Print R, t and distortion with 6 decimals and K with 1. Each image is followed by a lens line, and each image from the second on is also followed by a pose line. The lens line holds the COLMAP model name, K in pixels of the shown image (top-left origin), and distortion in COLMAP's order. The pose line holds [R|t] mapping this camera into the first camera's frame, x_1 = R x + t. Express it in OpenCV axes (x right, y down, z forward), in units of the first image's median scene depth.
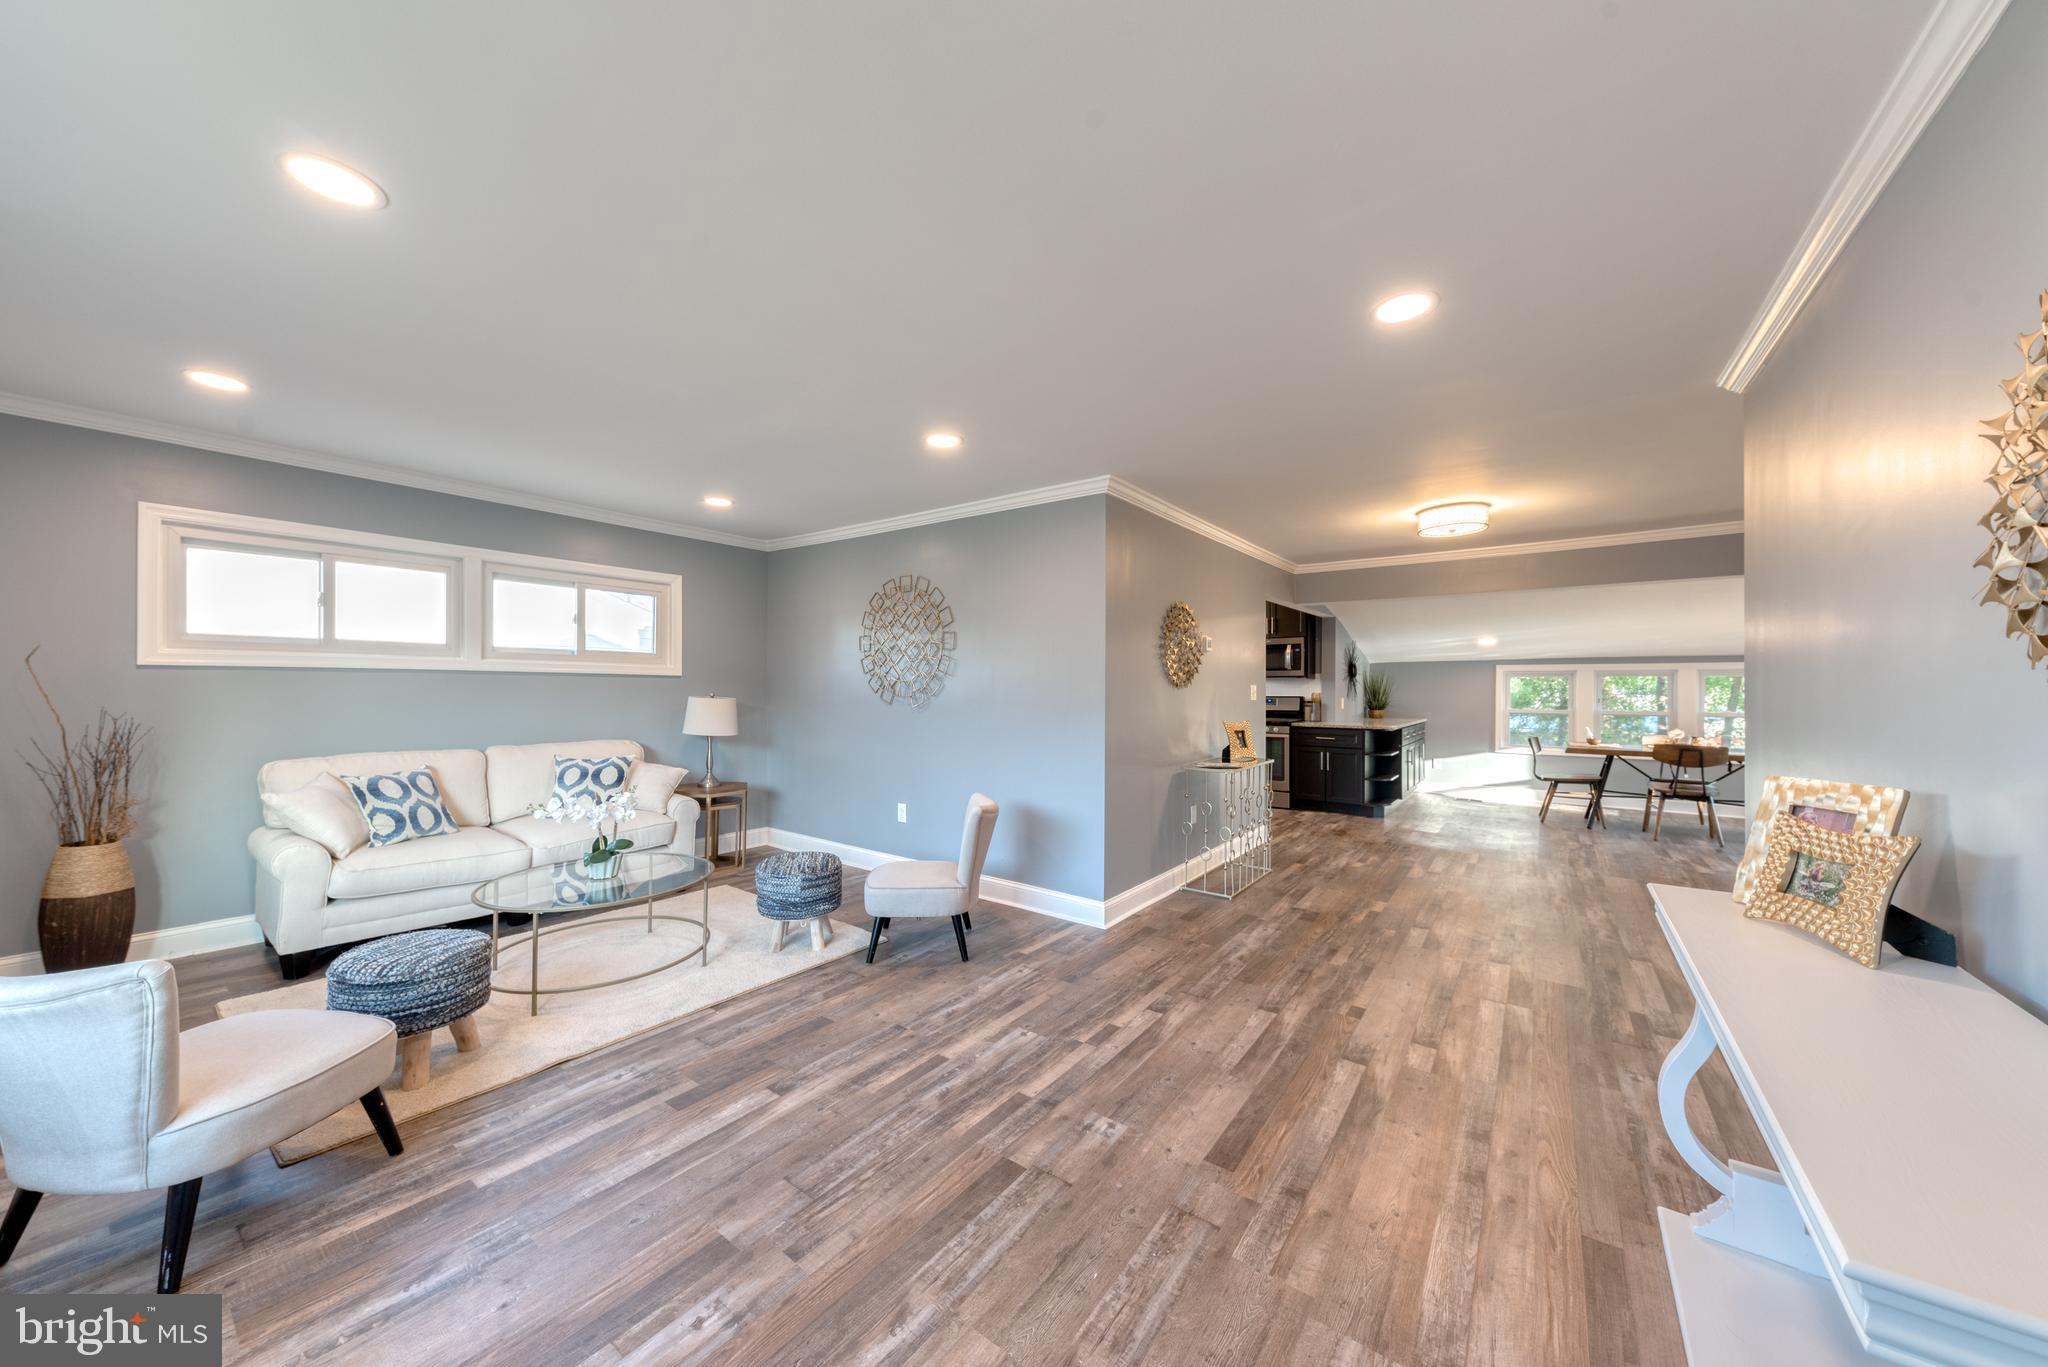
lens RADIAL K [[708.2, 0, 1029.8], [0, 708.2, 680.9], [0, 0, 1]] dist [0.010782, -0.002778]
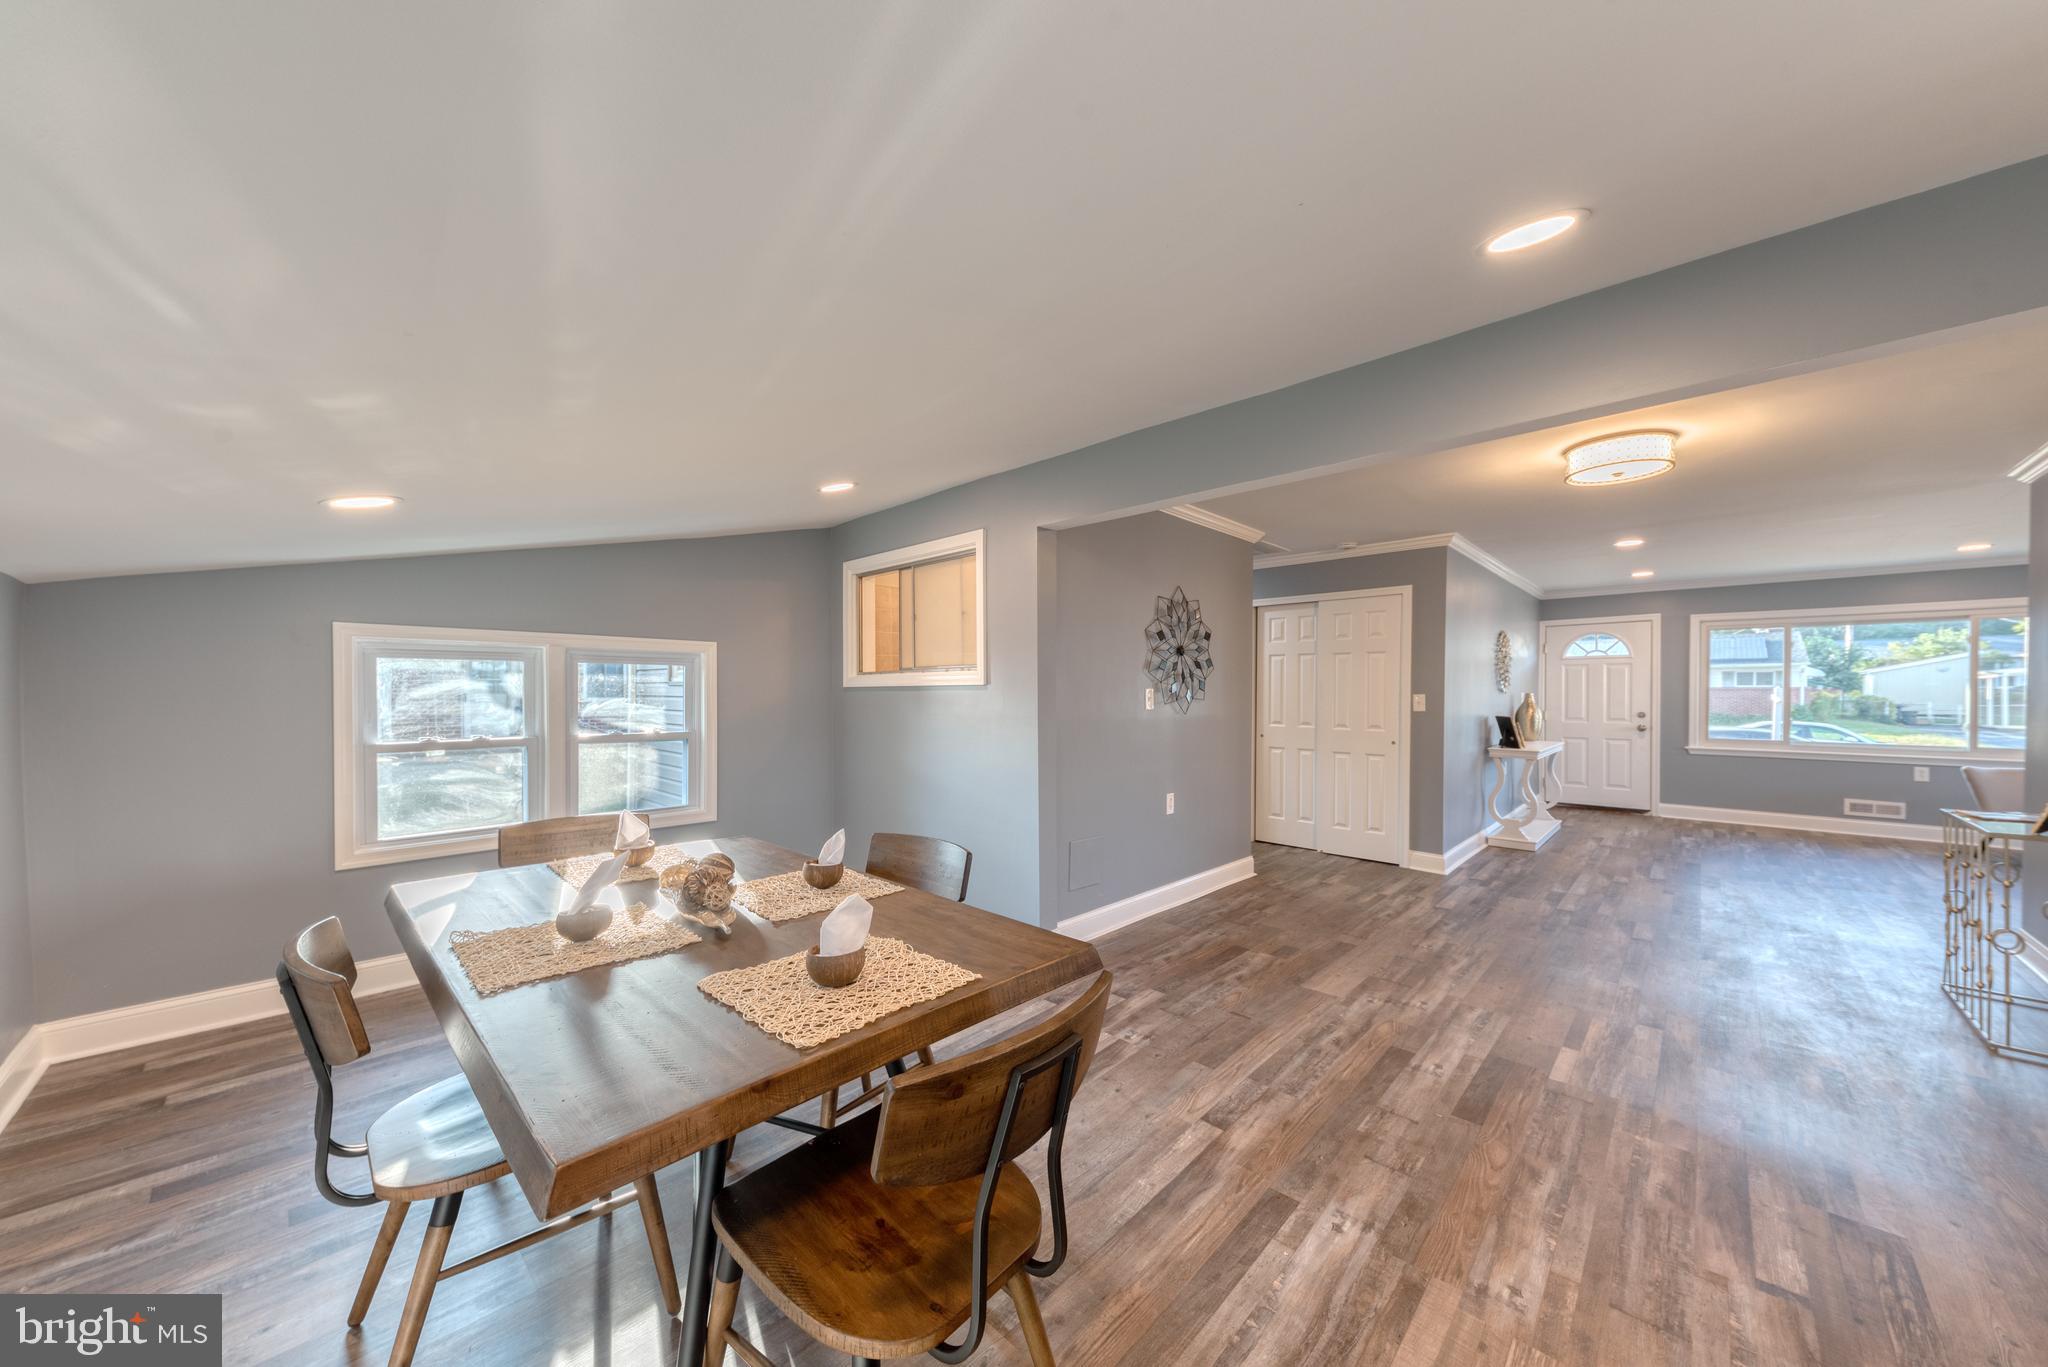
lens RADIAL K [[708.2, 0, 1004.1], [0, 708.2, 689.3], [0, 0, 1]] dist [0.010782, -0.002778]
pose [[-0.988094, -0.011219, 0.153441, 0.610873], [-0.012343, 0.999904, -0.006372, 0.008064], [-0.153355, -0.008190, -0.988137, 1.010150]]
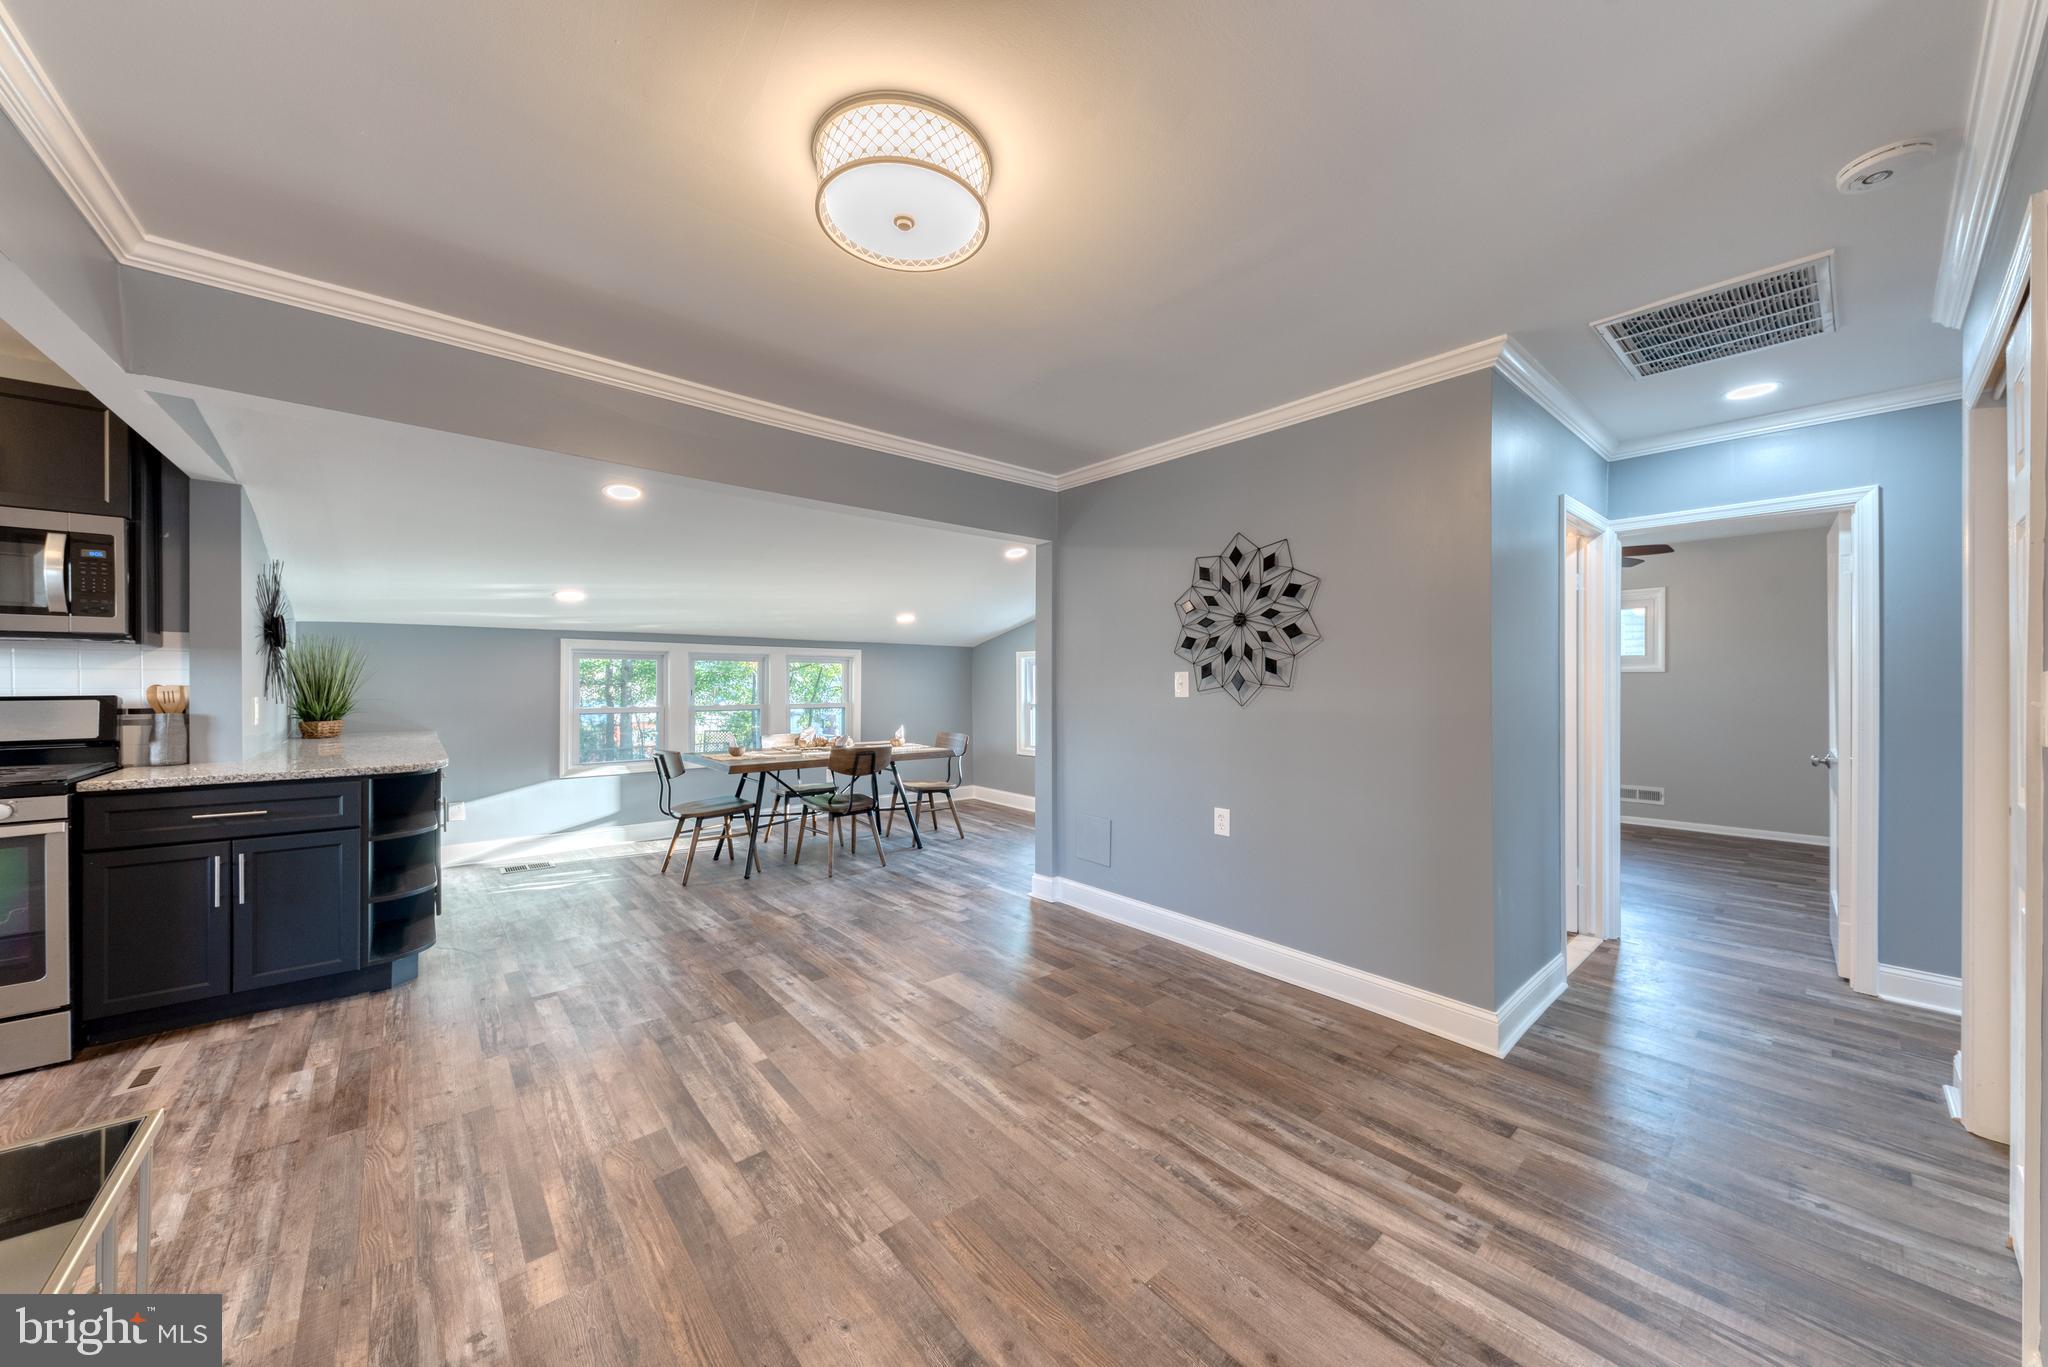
lens RADIAL K [[708.2, 0, 1025.2], [0, 708.2, 687.5], [0, 0, 1]] dist [0.010782, -0.002778]
pose [[0.231681, -0.010092, 0.972740, 0.145474], [-0.011145, 0.999853, 0.013028, 0.008119], [-0.972728, -0.013859, 0.231534, 0.475948]]
